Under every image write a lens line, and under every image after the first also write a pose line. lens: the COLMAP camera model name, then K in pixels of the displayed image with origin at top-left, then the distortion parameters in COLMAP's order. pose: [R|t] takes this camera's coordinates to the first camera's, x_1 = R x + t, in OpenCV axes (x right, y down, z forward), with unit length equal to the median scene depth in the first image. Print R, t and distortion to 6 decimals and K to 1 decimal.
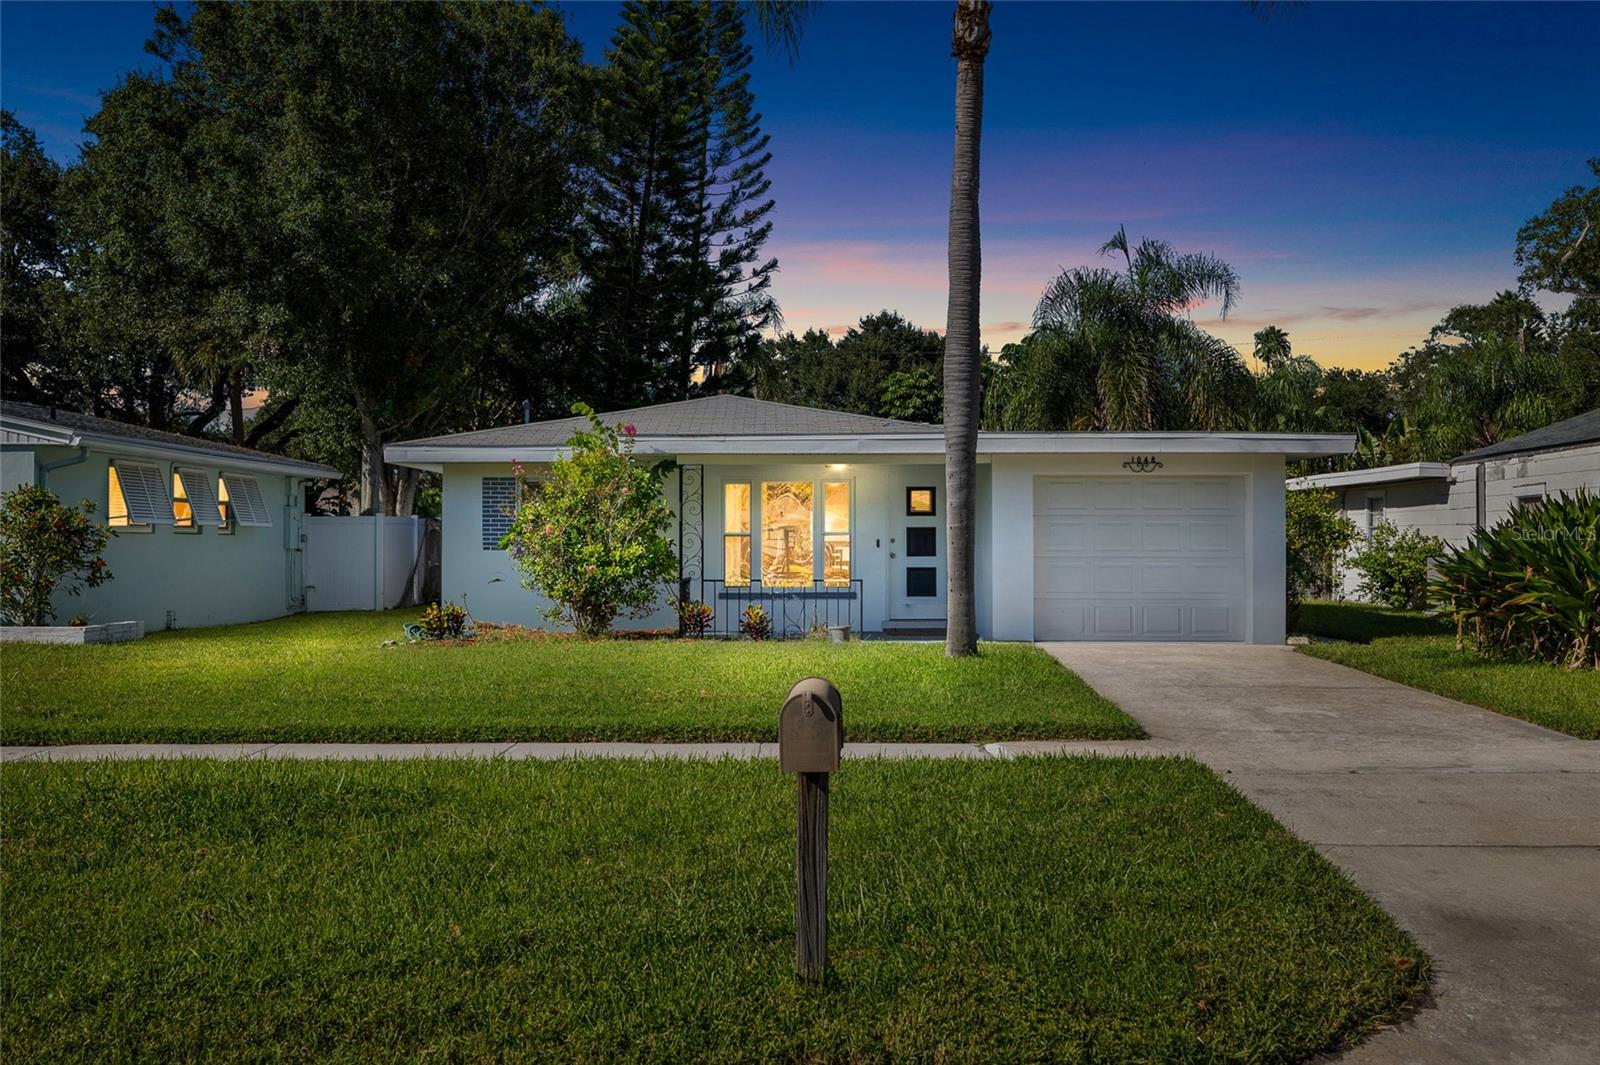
lens RADIAL K [[1655.0, 0, 801.1], [0, 1655.0, 528.6], [0, 0, 1]] dist [-0.007683, 0.000000]
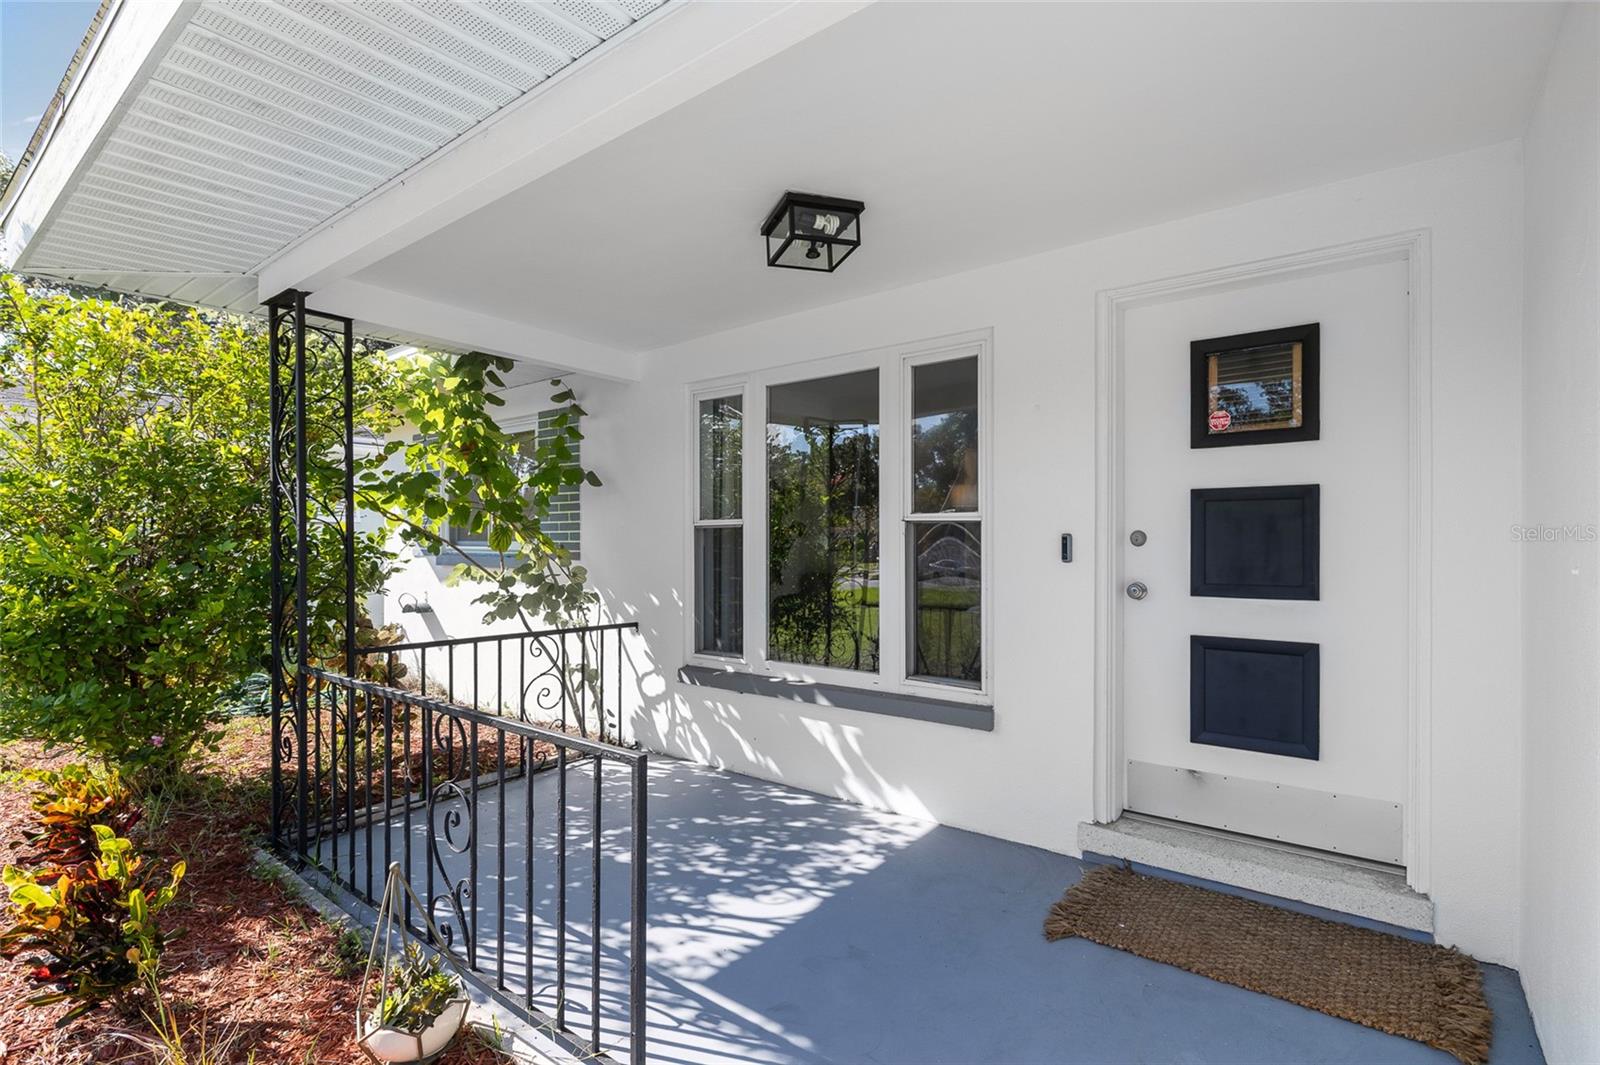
lens RADIAL K [[782.7, 0, 795.5], [0, 782.7, 534.9], [0, 0, 1]] dist [-0.000497, 0.000125]
pose [[0.775720, -0.003430, -0.631067, 0.094526], [0.009541, 0.999935, 0.006294, 0.005321], [0.631005, -0.010903, 0.775702, 0.856401]]
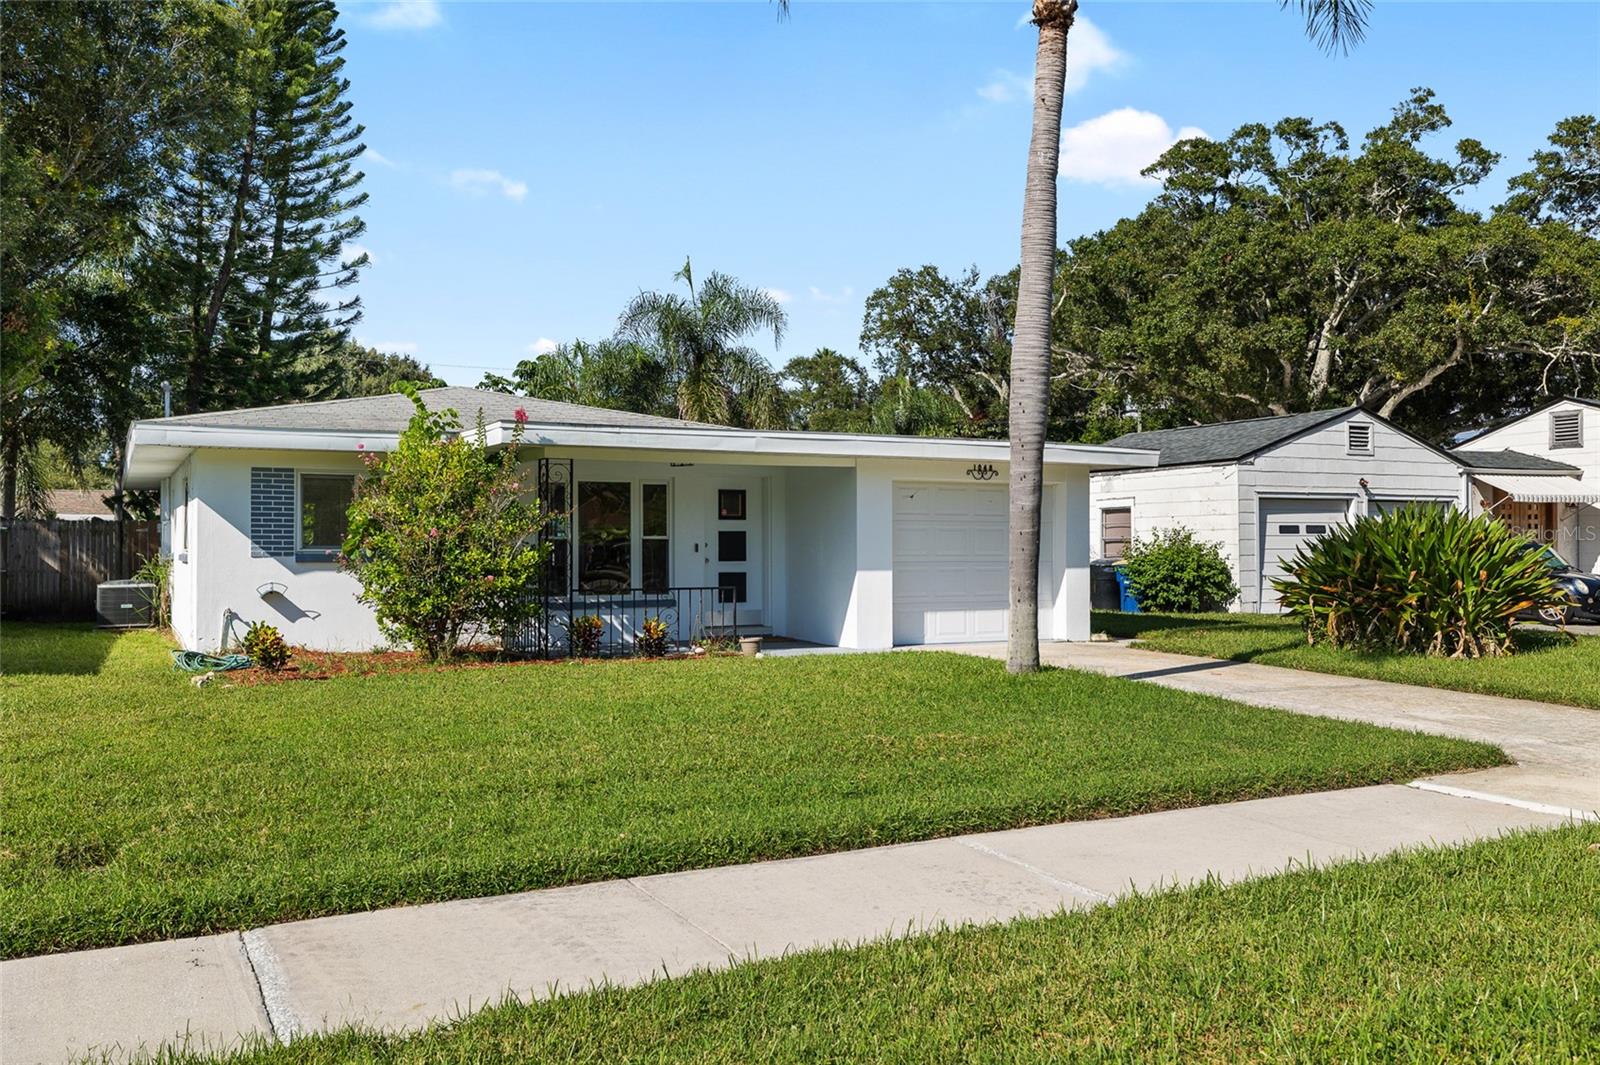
lens RADIAL K [[1344.6, 0, 796.4], [0, 1344.6, 543.9], [0, 0, 1]] dist [0.010015, -0.021411]
pose [[0.878648, 0.000689, 0.477470, -0.271765], [-0.004979, 0.999958, 0.007720, 0.000281], [-0.477445, -0.009161, 0.878614, 0.285725]]
